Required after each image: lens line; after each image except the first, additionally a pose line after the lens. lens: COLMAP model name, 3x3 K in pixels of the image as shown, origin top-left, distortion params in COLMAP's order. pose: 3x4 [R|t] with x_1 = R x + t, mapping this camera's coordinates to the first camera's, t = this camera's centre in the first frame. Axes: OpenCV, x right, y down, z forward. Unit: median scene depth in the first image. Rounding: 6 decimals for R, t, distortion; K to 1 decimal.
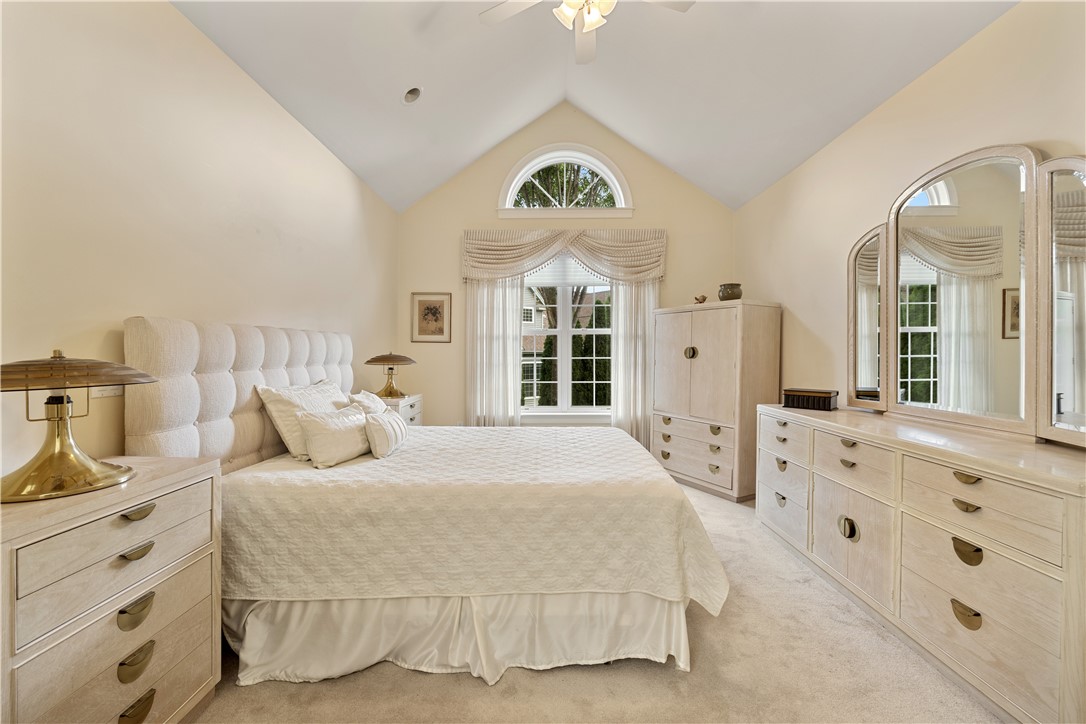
lens RADIAL K [[436.0, 0, 543.0], [0, 436.0, 362.0], [0, 0, 1]] dist [0.001258, 0.000058]
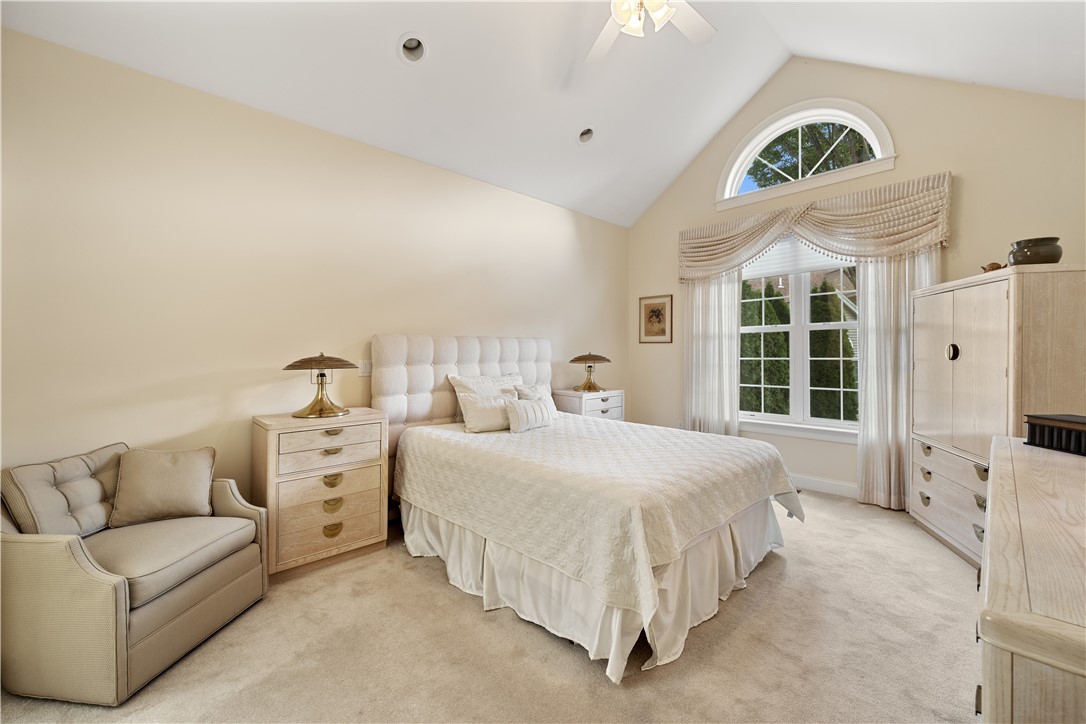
lens RADIAL K [[442.2, 0, 550.2], [0, 442.2, 352.9], [0, 0, 1]] dist [-0.001079, -0.000099]
pose [[0.697656, -0.001288, -0.716432, 0.367895], [-0.013079, 0.999809, -0.014533, -0.002139], [0.716314, 0.019509, 0.697506, 0.078313]]
